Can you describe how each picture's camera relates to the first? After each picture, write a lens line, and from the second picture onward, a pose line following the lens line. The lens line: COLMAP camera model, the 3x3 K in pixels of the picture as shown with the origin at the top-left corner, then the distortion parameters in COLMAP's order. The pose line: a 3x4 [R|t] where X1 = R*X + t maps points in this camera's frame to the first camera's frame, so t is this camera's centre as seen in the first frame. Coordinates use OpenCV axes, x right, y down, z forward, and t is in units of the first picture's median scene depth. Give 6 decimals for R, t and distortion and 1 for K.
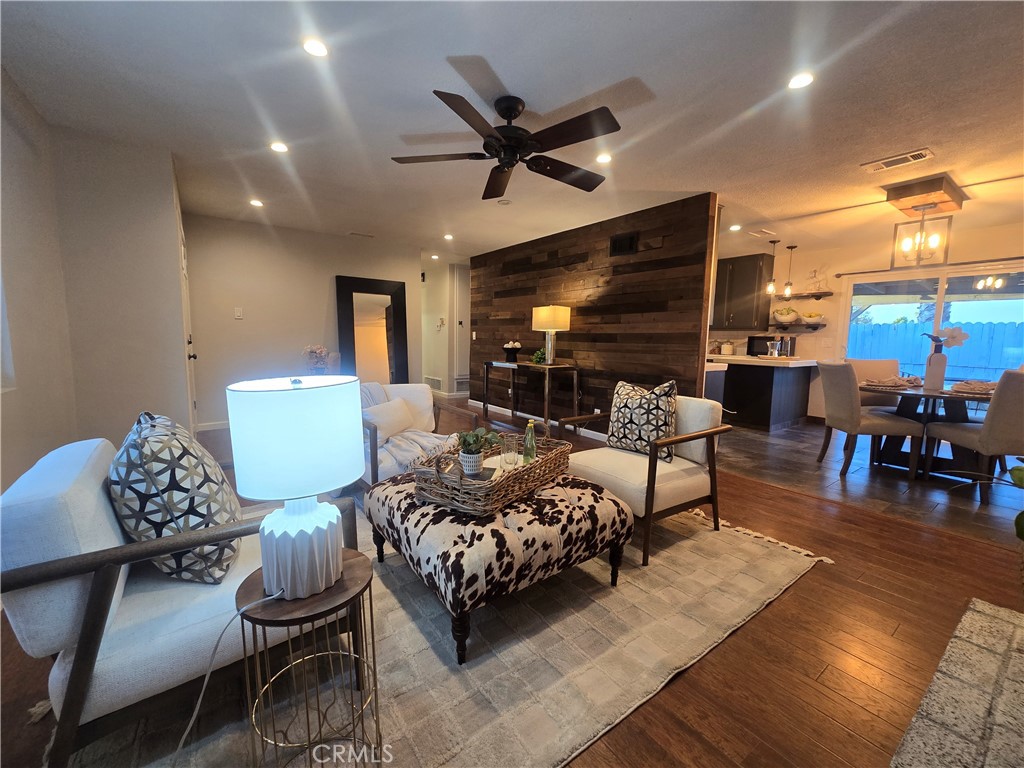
lens RADIAL K [[419.3, 0, 511.8], [0, 419.3, 383.9], [0, 0, 1]] dist [-0.005547, 0.002352]
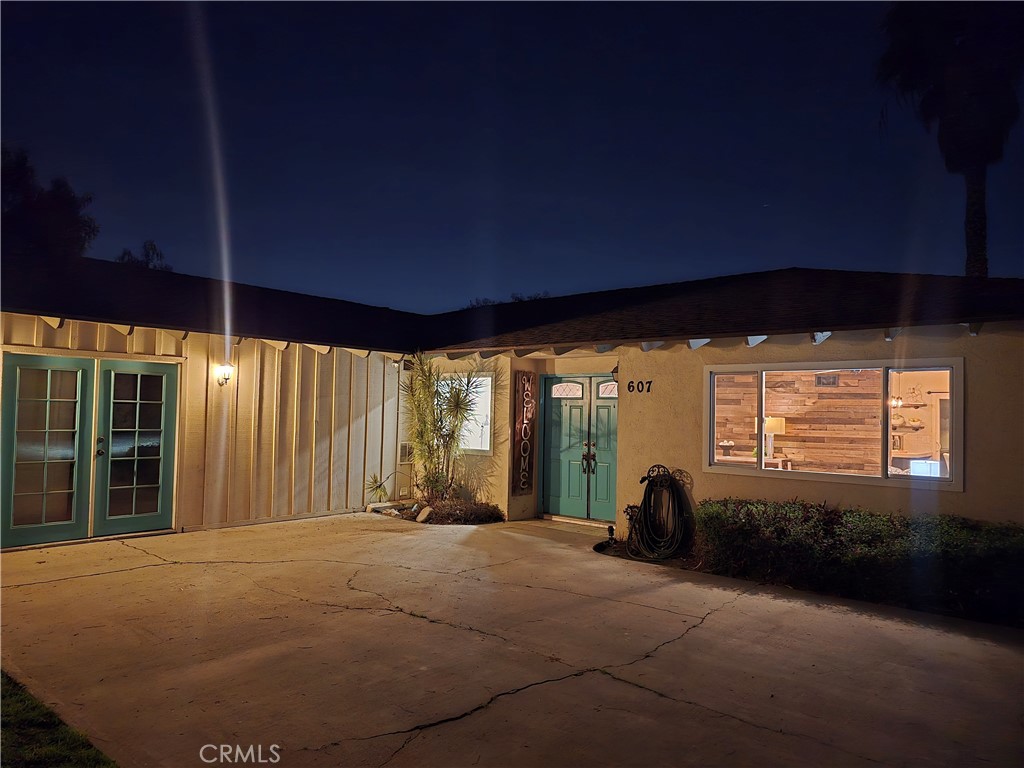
lens RADIAL K [[689.3, 0, 501.5], [0, 689.3, 394.3], [0, 0, 1]] dist [0.032469, -0.005448]
pose [[0.972899, 0.009105, 0.231049, -1.319408], [0.022701, 0.990636, -0.134627, 0.035182], [-0.230112, 0.136224, 0.963583, -1.057057]]
